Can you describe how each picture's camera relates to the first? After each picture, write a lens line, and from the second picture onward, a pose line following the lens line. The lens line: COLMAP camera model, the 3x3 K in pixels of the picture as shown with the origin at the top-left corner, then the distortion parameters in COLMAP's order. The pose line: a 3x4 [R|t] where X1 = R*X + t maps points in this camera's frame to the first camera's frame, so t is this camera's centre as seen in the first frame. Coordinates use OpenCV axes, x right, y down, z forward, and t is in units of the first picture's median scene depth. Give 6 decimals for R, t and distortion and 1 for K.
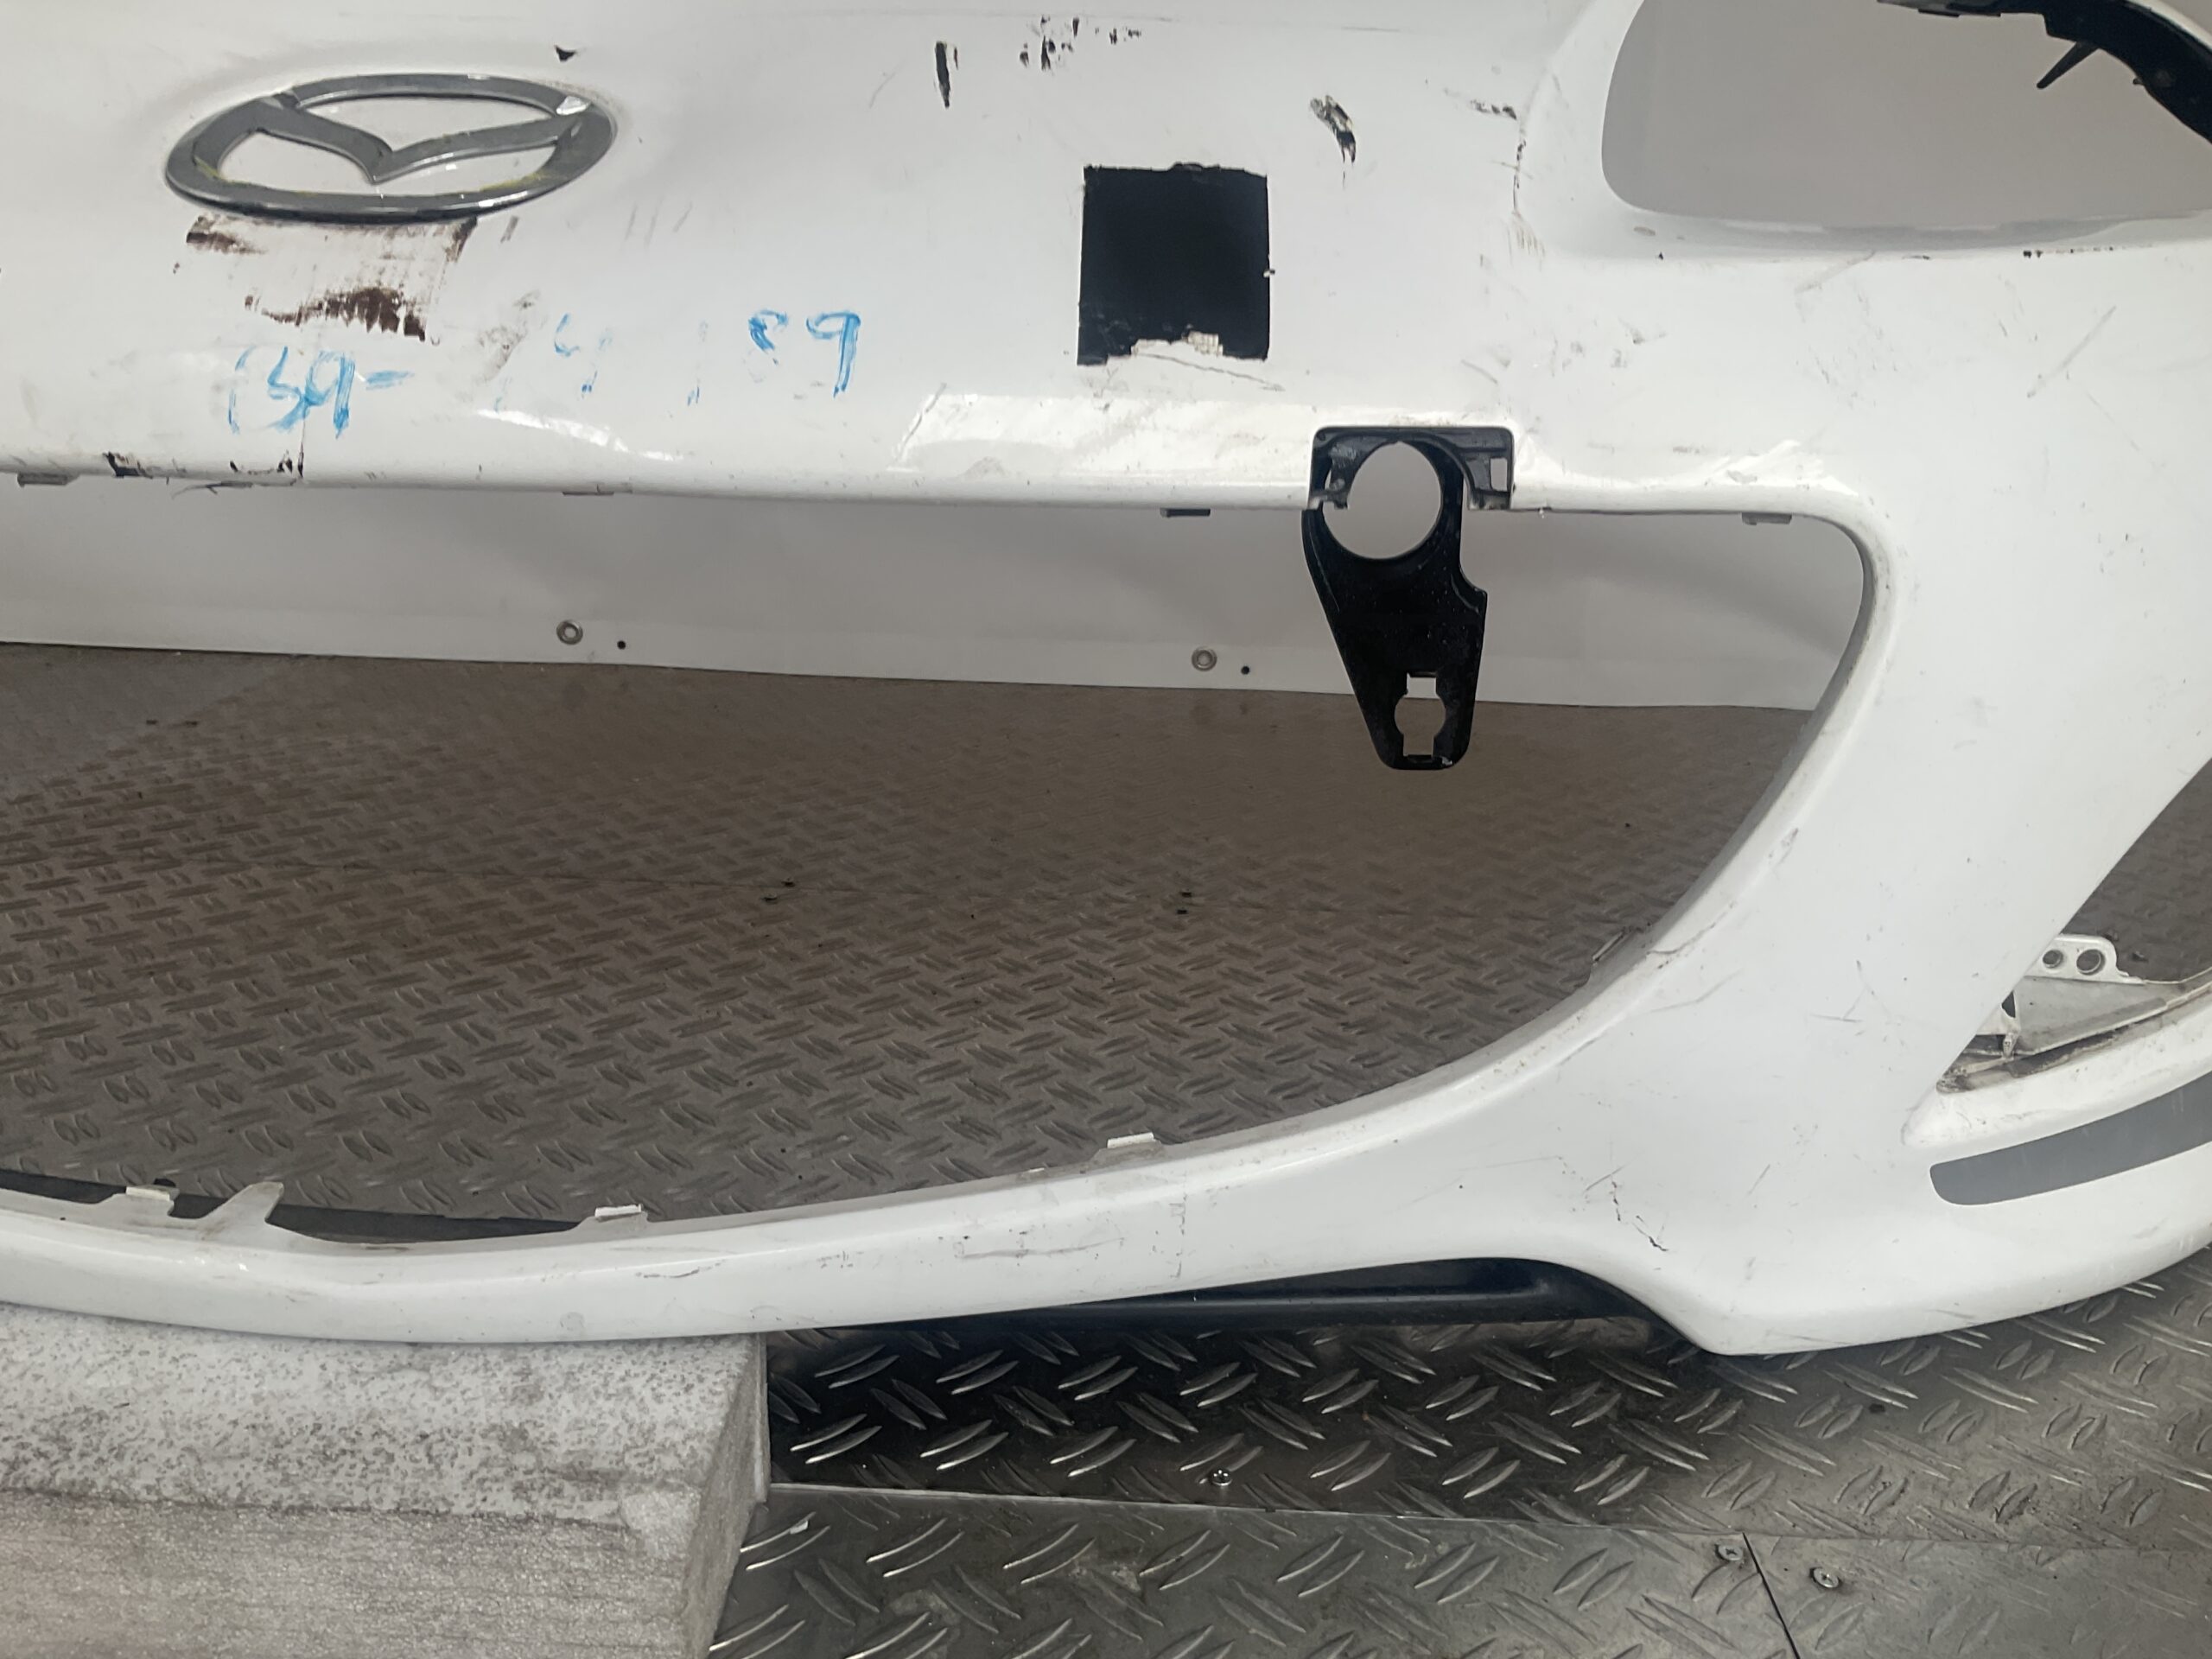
lens RADIAL K [[1867.7, 0, 1086.3], [0, 1867.7, 828.2], [0, 0, 1]] dist [0.102442, -0.244973]
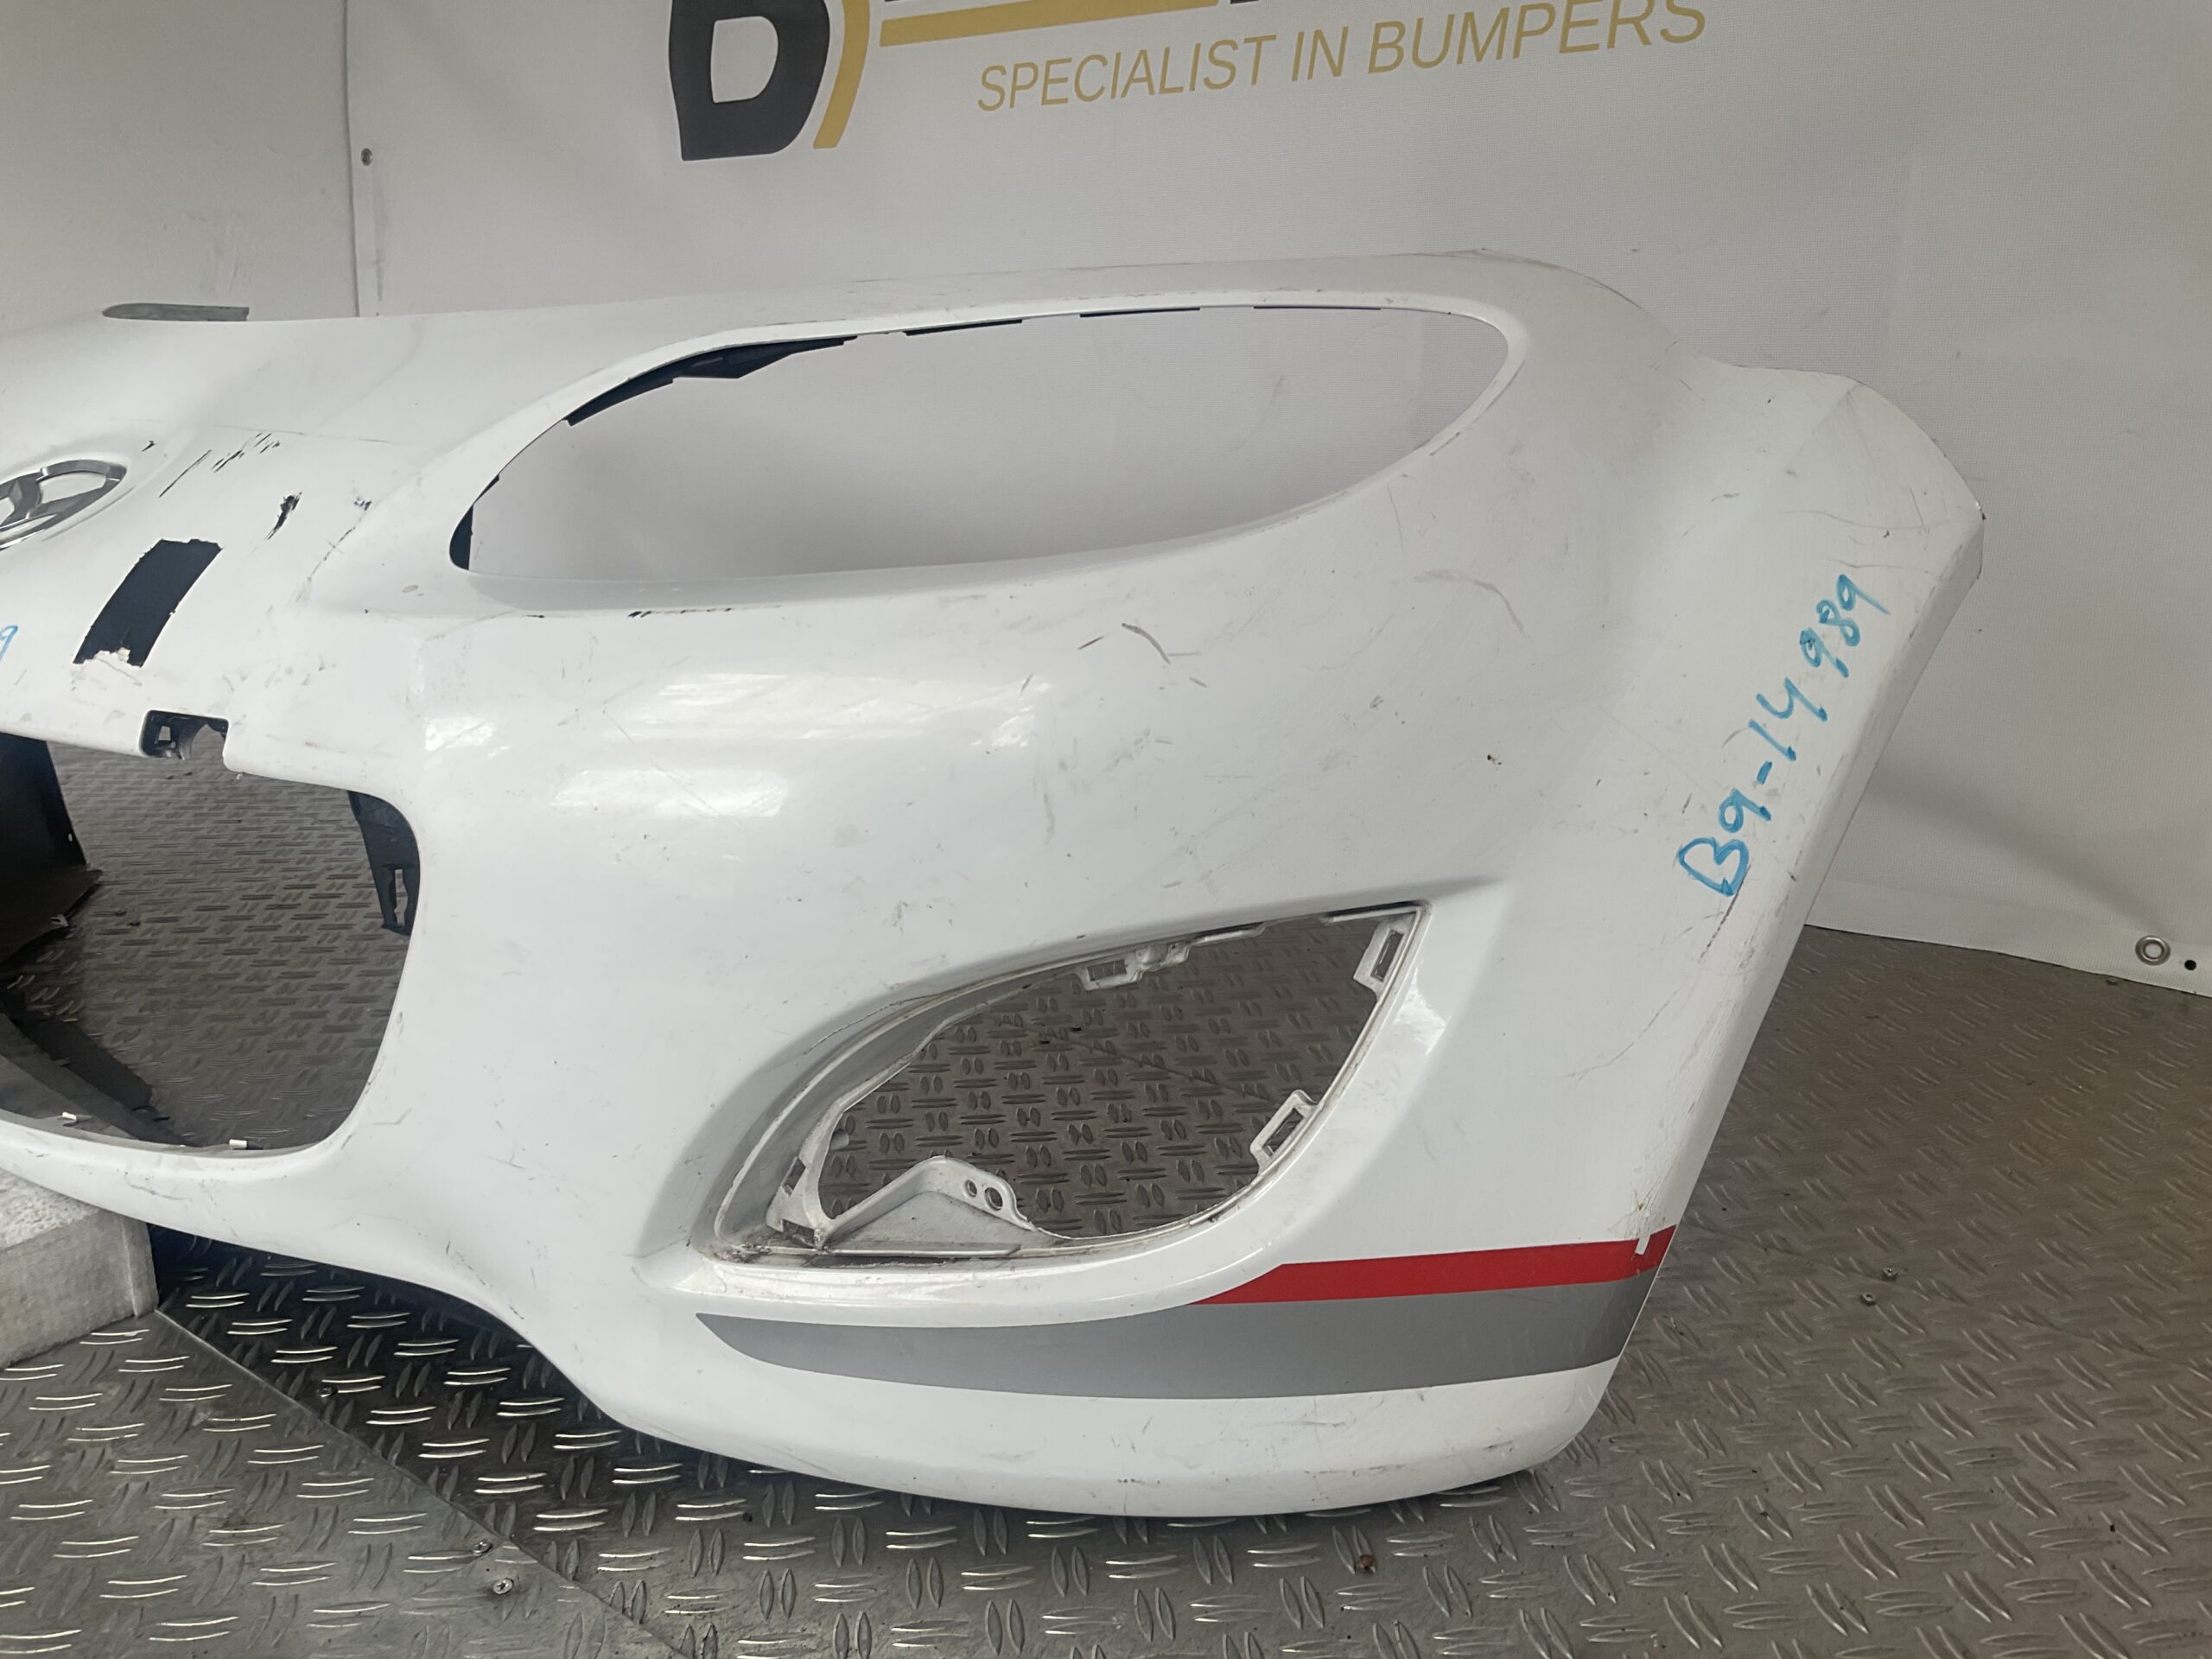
lens RADIAL K [[1890.0, 0, 1118.3], [0, 1890.0, 827.2], [0, 0, 1]] dist [0.114894, -0.291419]
pose [[0.809521, 0.120215, -0.574652, 1.398364], [-0.144010, 0.989567, 0.004144, -0.189873], [0.569155, 0.079401, 0.818387, 0.101059]]
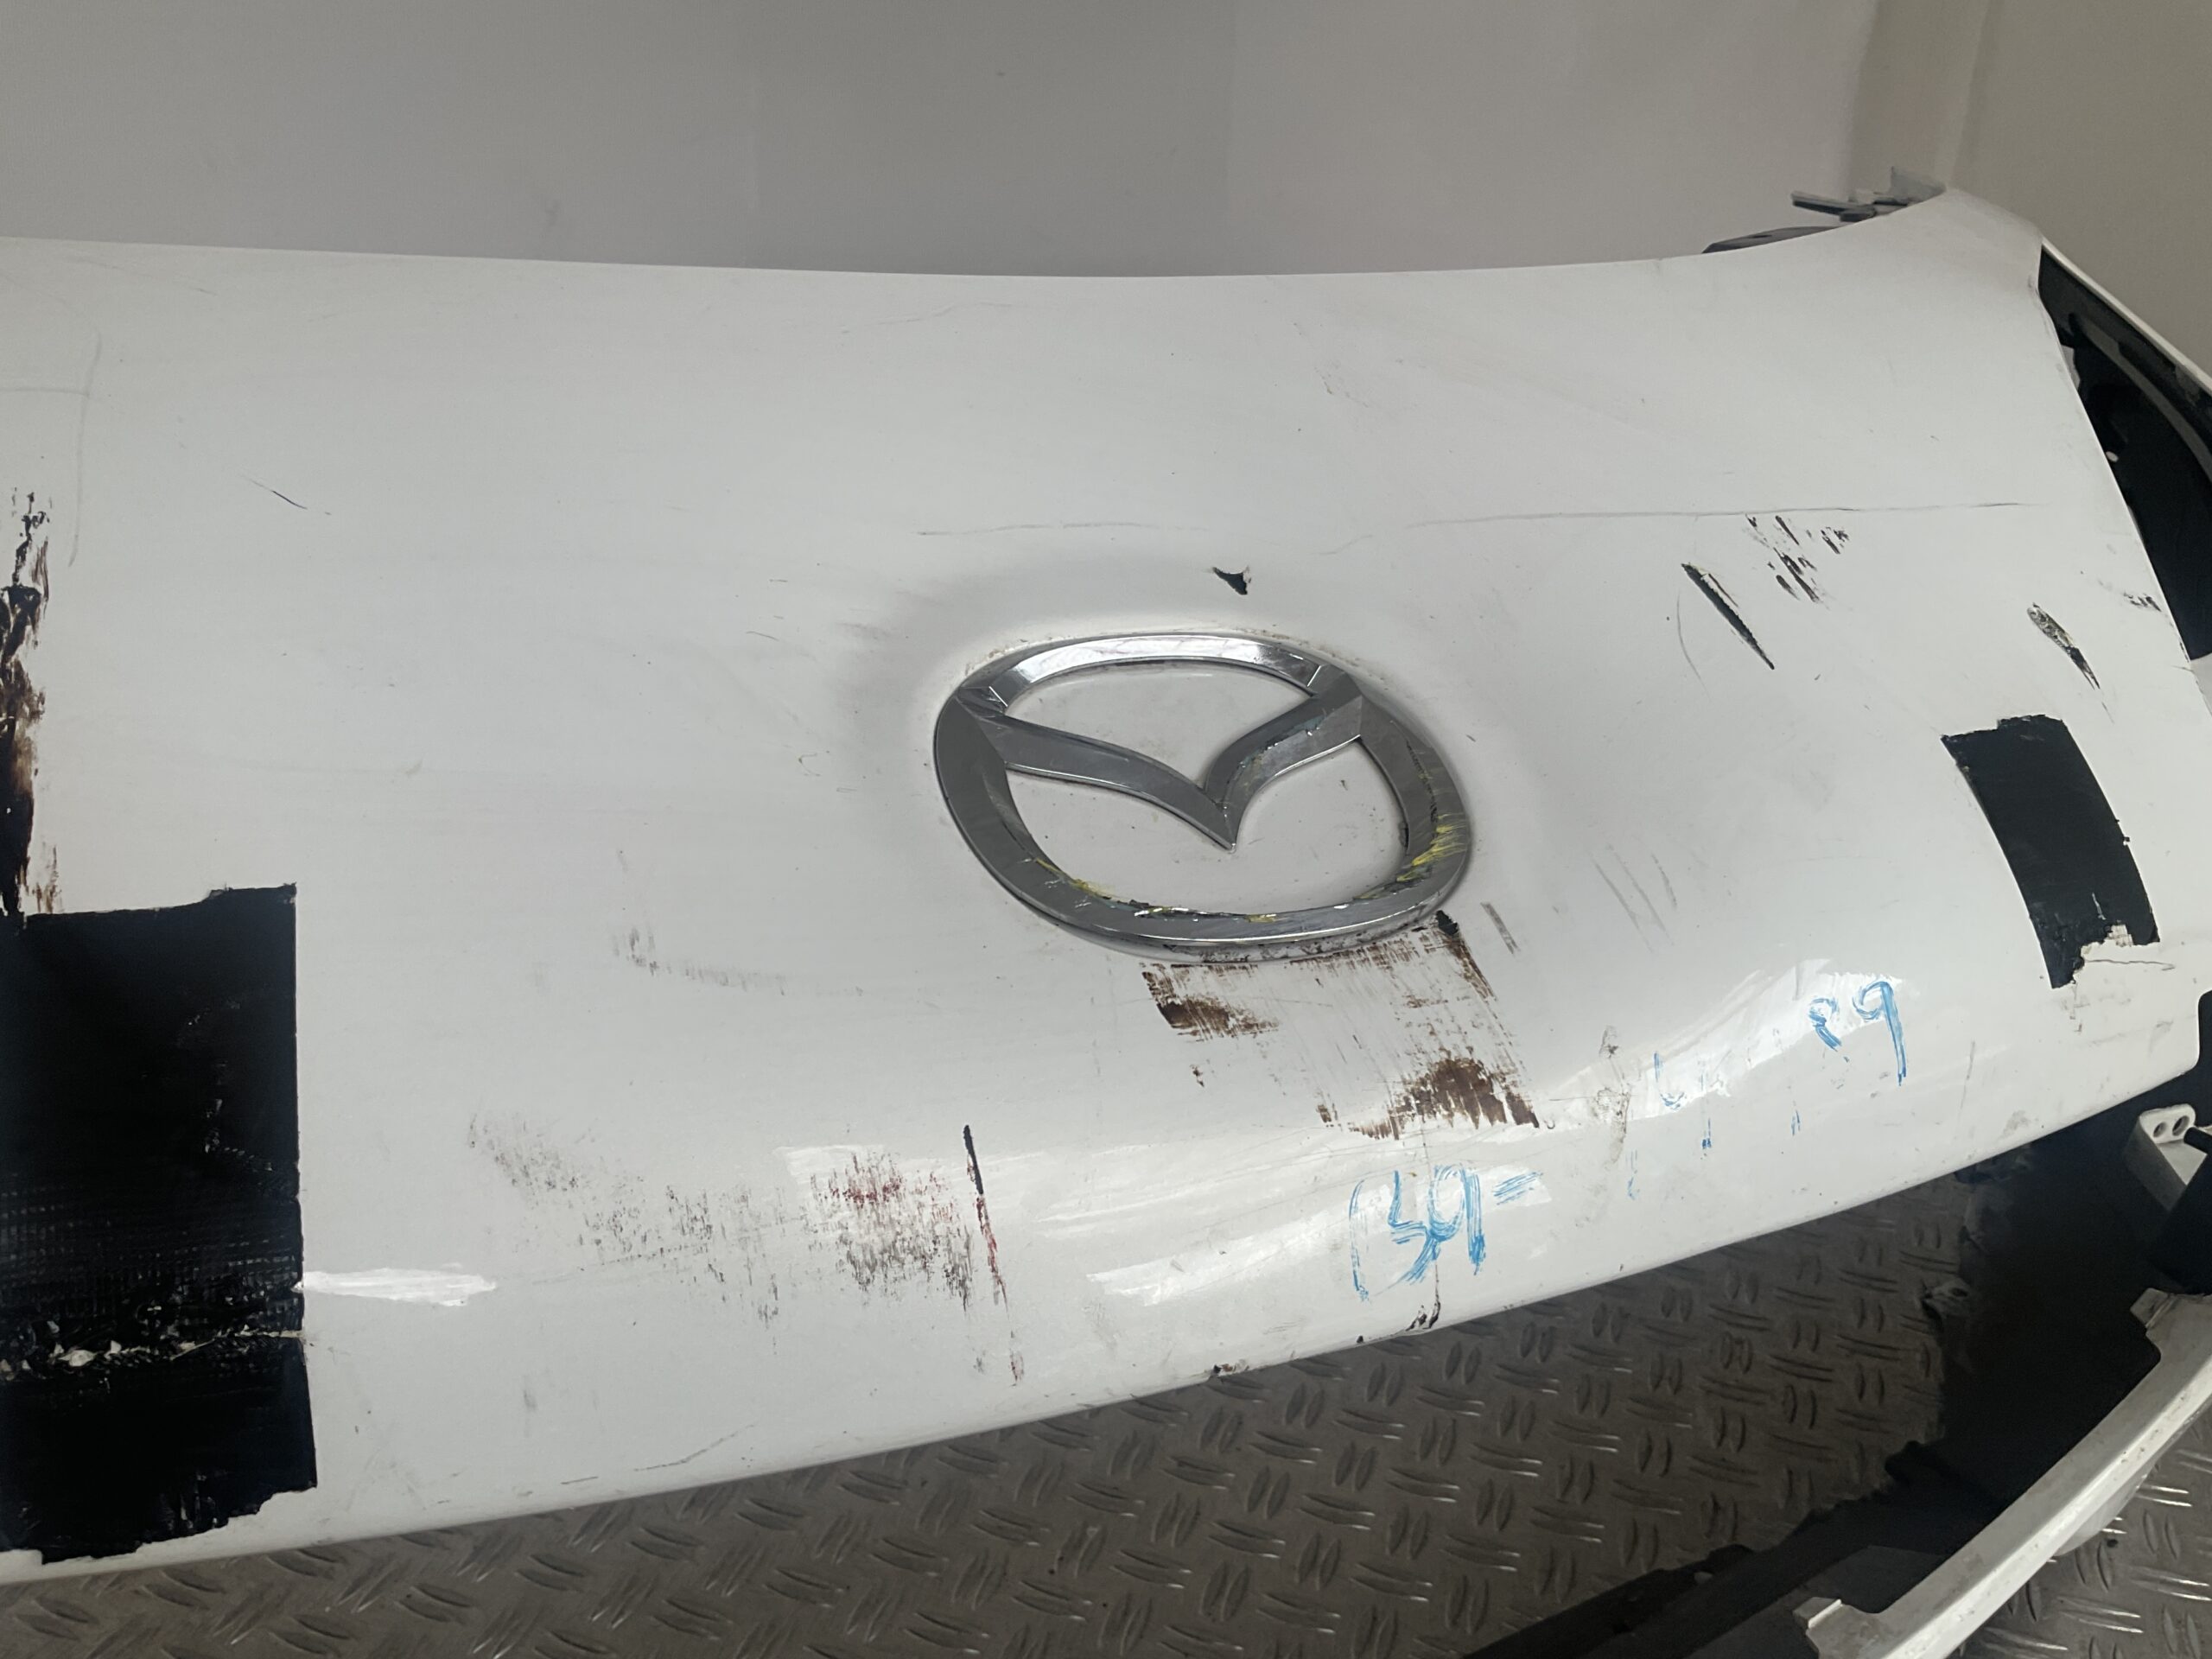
lens RADIAL K [[1890.0, 0, 1118.3], [0, 1890.0, 827.2], [0, 0, 1]] dist [0.114894, -0.291419]
pose [[0.882426, -0.148841, 0.446285, -0.654864], [0.106921, 0.987258, 0.117850, -0.383619], [-0.458139, -0.056277, 0.887097, 0.285746]]
